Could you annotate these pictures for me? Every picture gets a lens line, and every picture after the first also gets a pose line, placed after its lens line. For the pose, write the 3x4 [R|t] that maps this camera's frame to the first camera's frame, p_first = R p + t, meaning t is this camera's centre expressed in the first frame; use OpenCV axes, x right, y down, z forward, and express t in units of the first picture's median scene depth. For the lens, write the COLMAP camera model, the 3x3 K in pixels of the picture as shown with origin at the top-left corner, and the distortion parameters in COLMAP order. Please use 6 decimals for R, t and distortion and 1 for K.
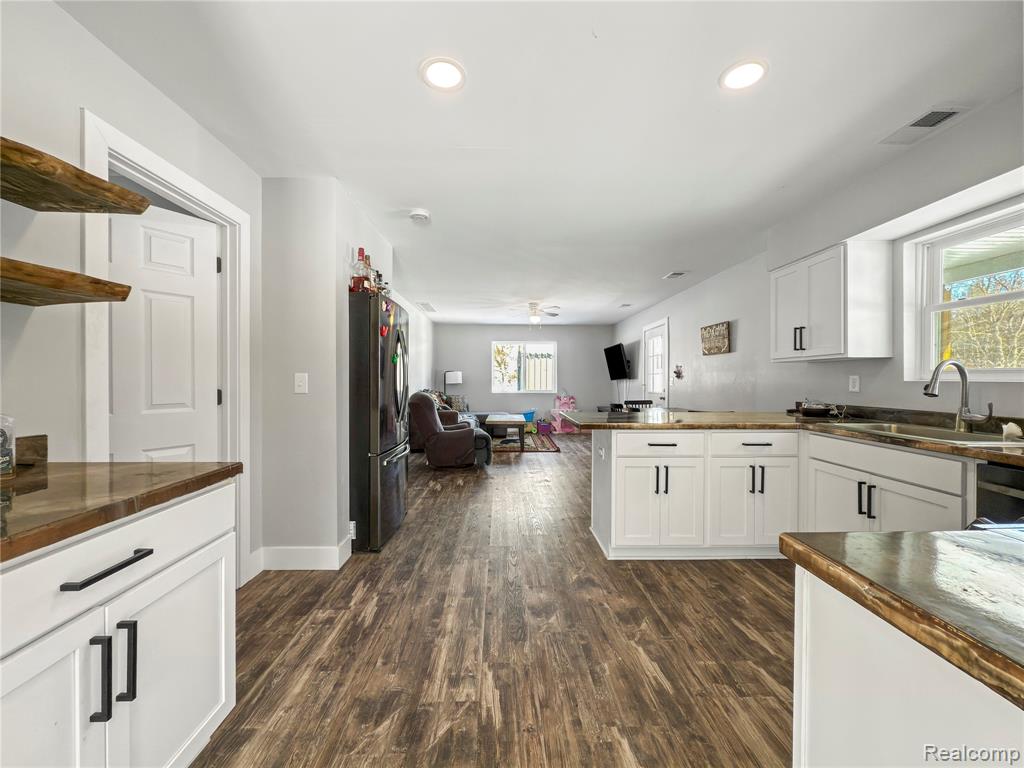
lens RADIAL K [[409.3, 0, 510.0], [0, 409.3, 382.2], [0, 0, 1]] dist [-0.002366, -0.000008]
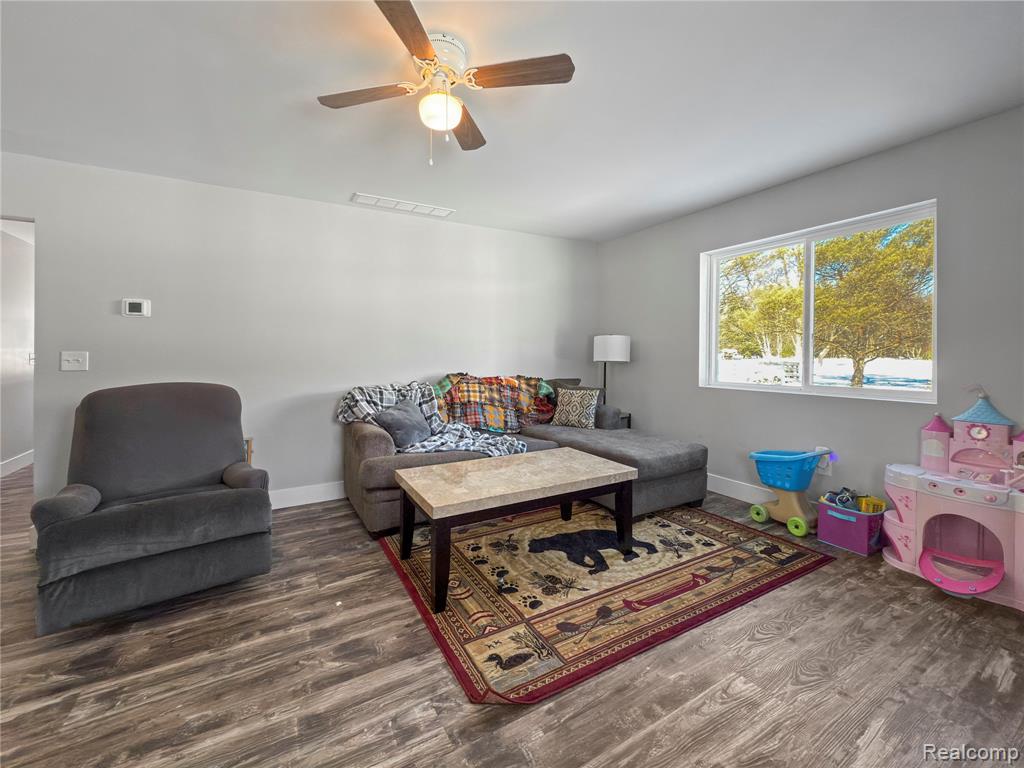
lens RADIAL K [[417.4, 0, 509.8], [0, 417.4, 379.1], [0, 0, 1]] dist [0.000393, 0.000138]
pose [[0.469032, 0.041548, -0.882203, 0.690443], [0.003113, 0.998809, 0.048694, -0.003515], [0.883176, -0.025585, 0.468344, 2.139983]]
